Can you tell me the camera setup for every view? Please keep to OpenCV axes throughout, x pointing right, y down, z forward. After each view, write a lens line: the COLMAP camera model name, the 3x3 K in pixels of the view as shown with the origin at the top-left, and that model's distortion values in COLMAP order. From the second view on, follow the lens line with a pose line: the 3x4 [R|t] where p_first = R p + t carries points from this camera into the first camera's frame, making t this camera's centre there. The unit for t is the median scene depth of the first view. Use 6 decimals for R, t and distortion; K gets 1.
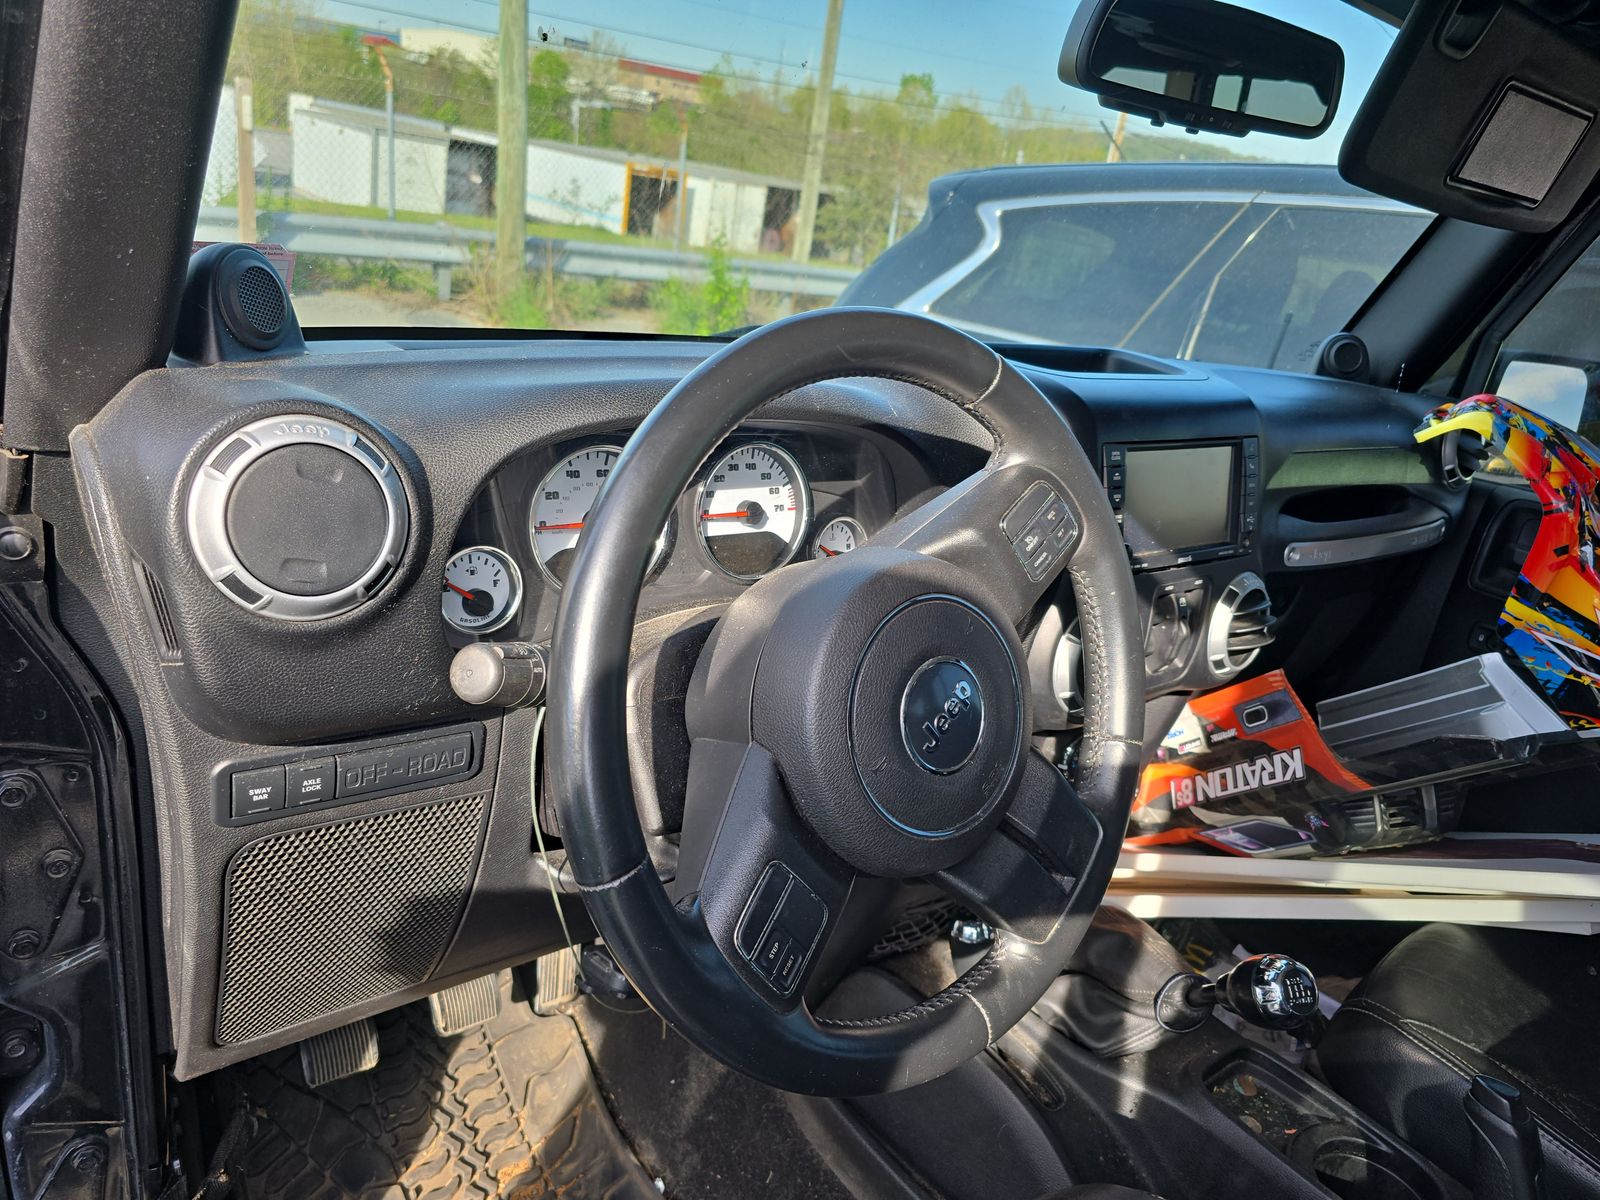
lens RADIAL K [[1090.7, 0, 778.0], [0, 1090.7, 601.6], [0, 0, 1]] dist [0.064094, -0.067061]
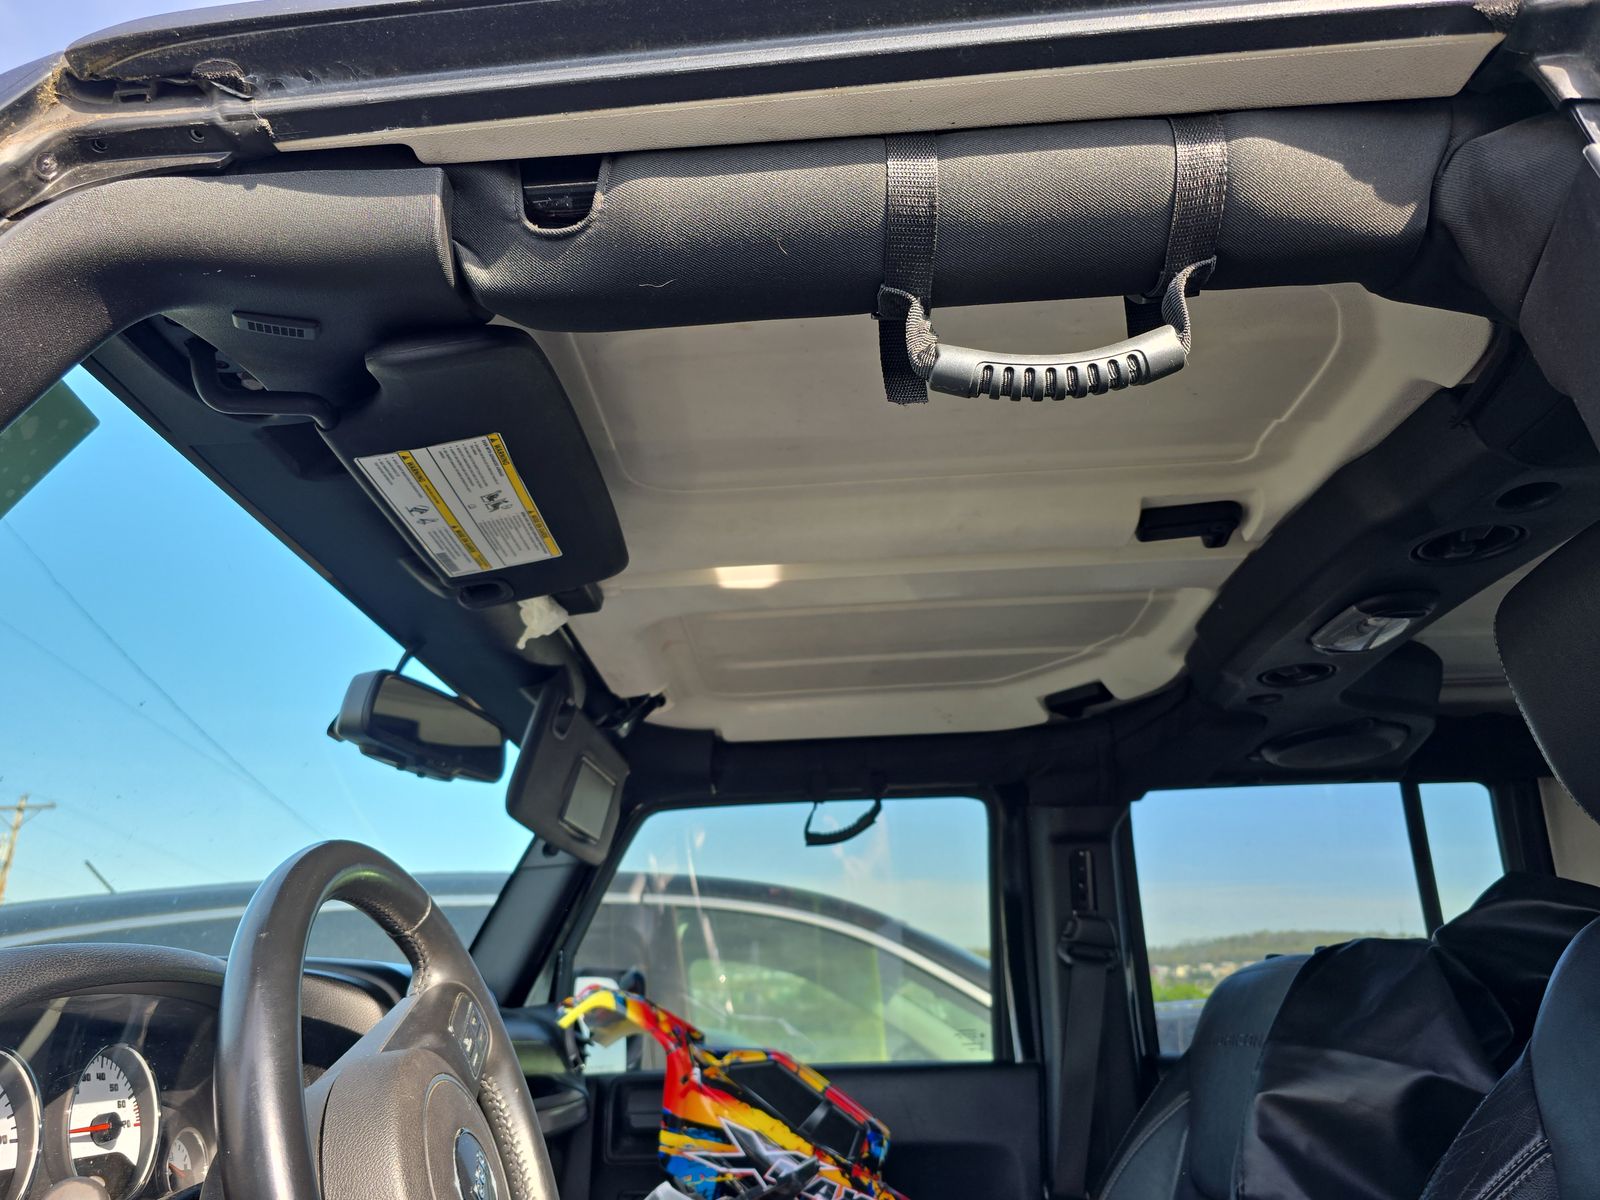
lens RADIAL K [[1104.3, 0, 791.2], [0, 1104.3, 581.8], [0, 0, 1]] dist [0.050622, -0.046290]
pose [[0.632323, 0.153992, 0.759246, -0.341744], [0.355829, 0.812821, -0.461203, 0.139259], [-0.688153, 0.561791, 0.459170, -0.046879]]
